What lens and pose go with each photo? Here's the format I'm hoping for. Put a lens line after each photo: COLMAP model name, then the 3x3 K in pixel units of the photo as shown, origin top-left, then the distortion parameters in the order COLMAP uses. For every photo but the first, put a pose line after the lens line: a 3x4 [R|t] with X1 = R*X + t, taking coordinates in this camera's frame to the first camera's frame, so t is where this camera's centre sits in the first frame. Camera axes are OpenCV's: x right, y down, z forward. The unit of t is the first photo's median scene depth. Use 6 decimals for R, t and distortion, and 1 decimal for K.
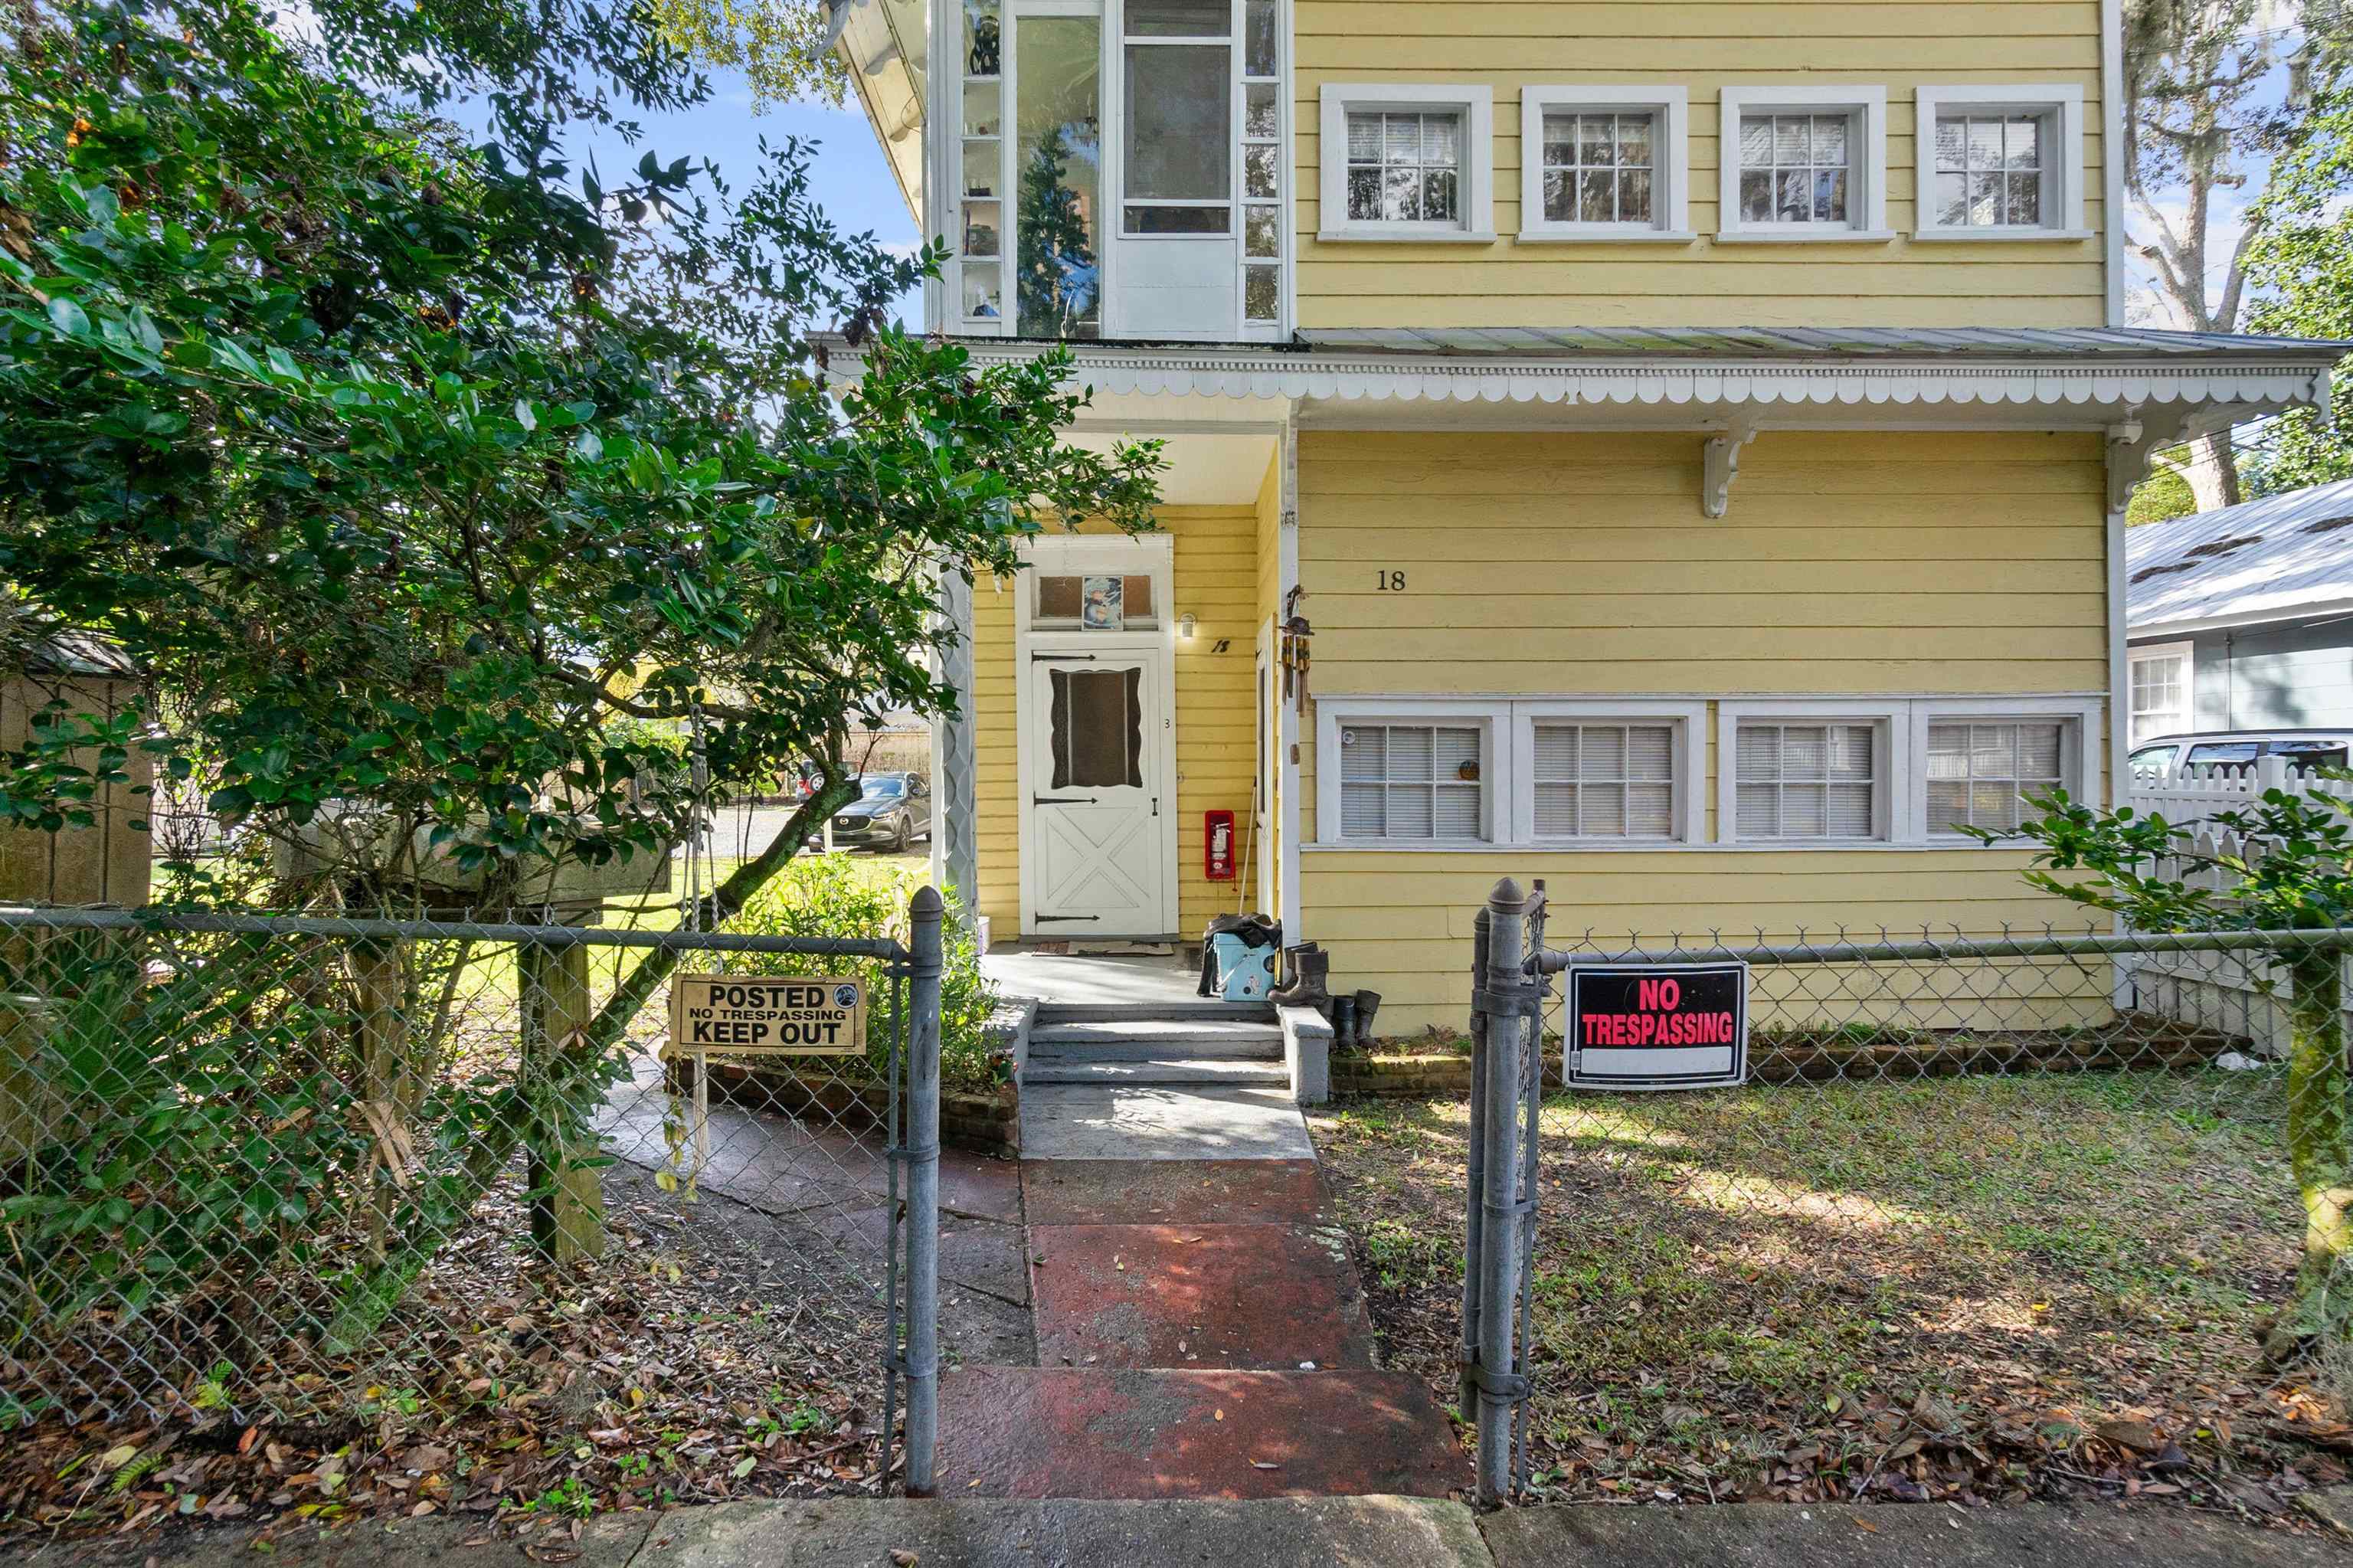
lens RADIAL K [[1455.8, 0, 1178.5], [0, 1455.8, 779.1], [0, 0, 1]] dist [-0.002663, -0.000302]
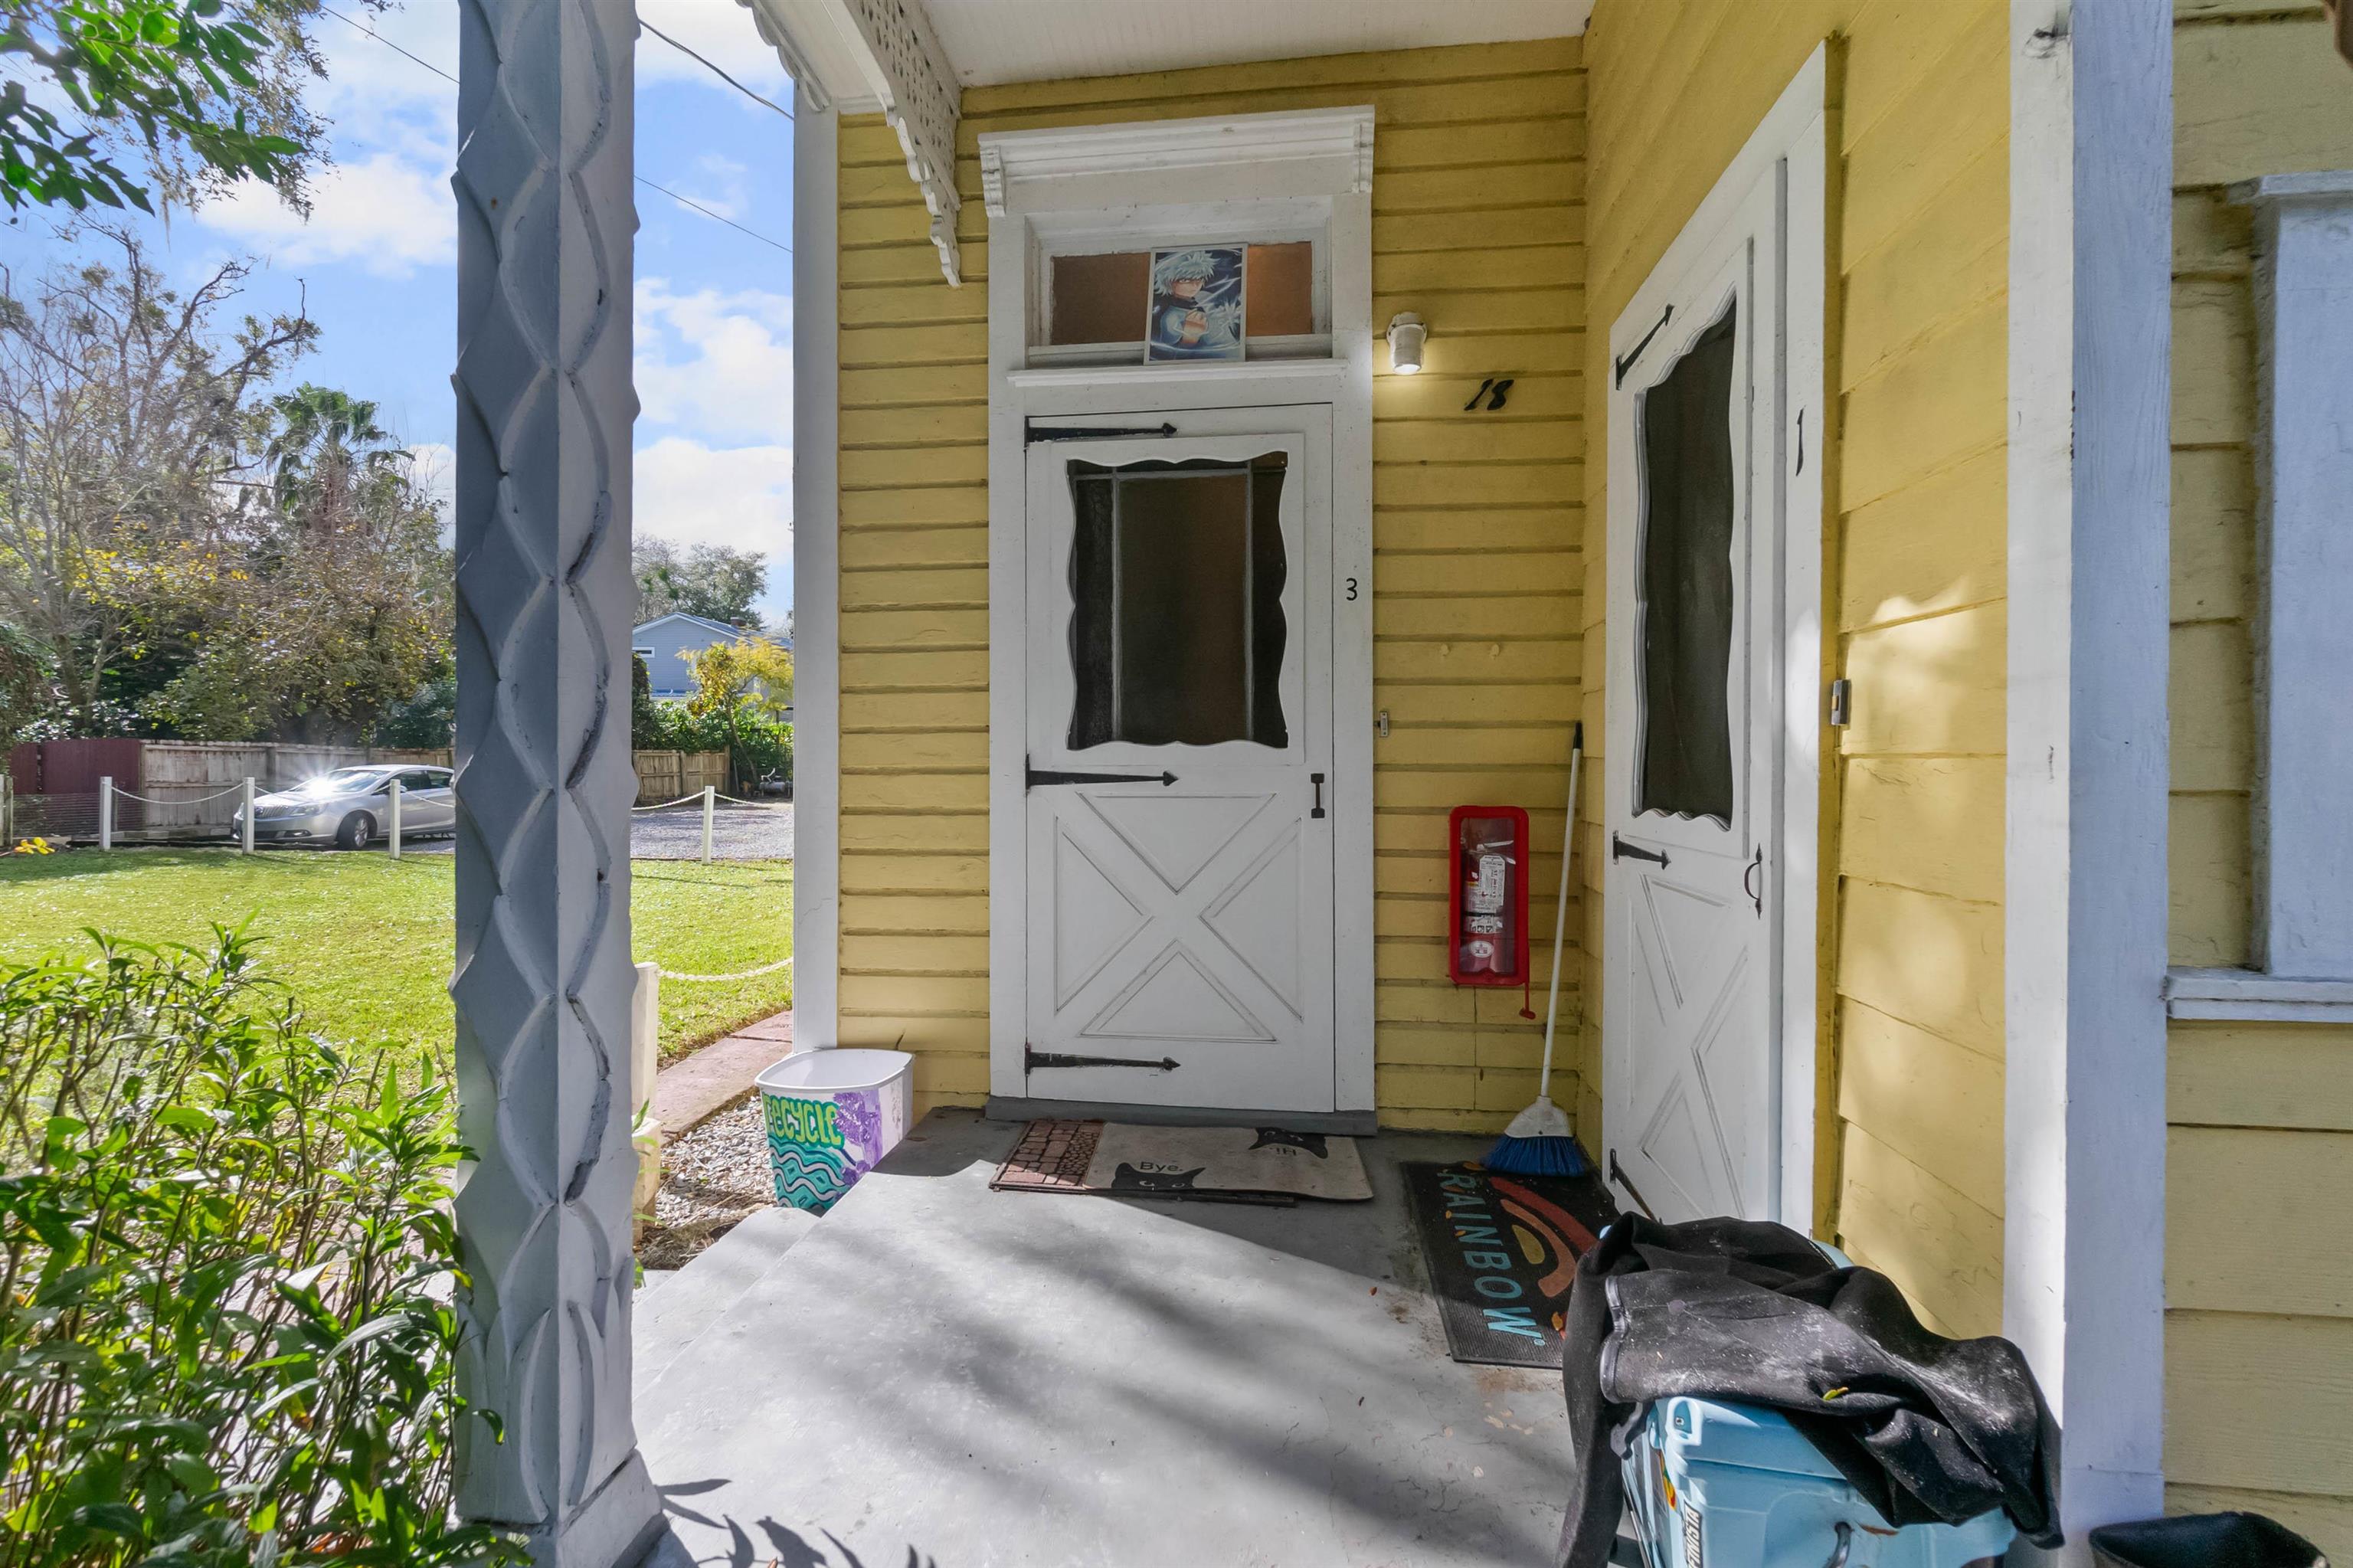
lens RADIAL K [[1016.8, 0, 1167.7], [0, 1016.8, 781.5], [0, 0, 1]] dist [0.000628, 0.000079]
pose [[0.994046, 0.012672, -0.108224, -0.027269], [-0.012620, 0.999920, 0.001173, 0.015476], [0.108230, 0.000200, 0.994126, 0.713611]]
